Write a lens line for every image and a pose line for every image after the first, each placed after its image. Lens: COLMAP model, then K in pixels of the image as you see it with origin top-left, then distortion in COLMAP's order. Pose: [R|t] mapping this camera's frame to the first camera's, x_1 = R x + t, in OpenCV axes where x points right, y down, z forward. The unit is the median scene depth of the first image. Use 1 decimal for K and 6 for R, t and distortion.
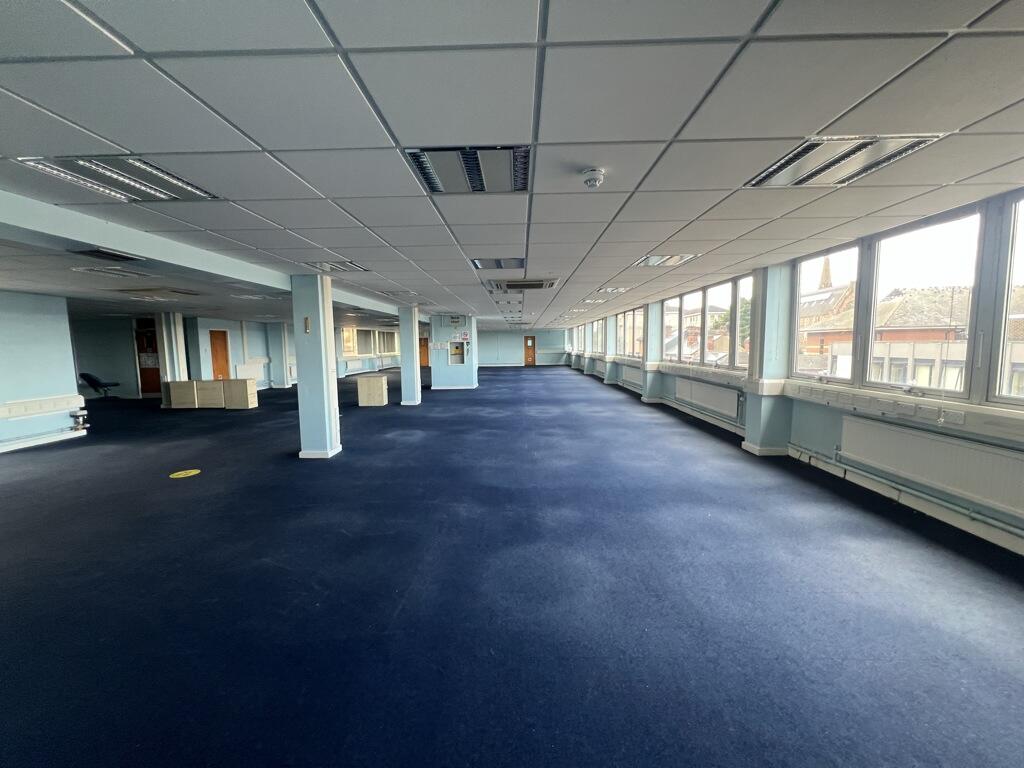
lens RADIAL K [[408.5, 0, 509.6], [0, 408.5, 382.2], [0, 0, 1]] dist [-0.003097, -0.000325]
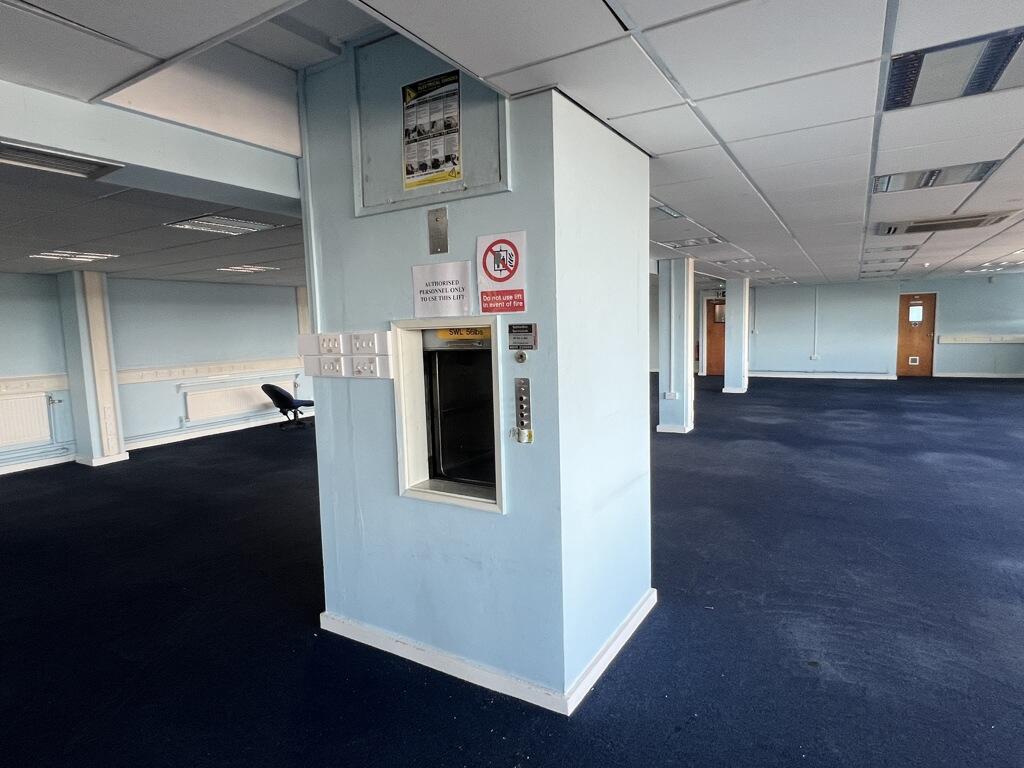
lens RADIAL K [[566.7, 0, 512.6], [0, 566.7, 384.9], [0, 0, 1]] dist [-0.000536, 0.000033]
pose [[0.871877, 0.041955, -0.487924, -0.012805], [-0.029262, 0.999006, 0.033613, -0.043032], [0.488849, -0.015029, 0.872239, 0.423883]]
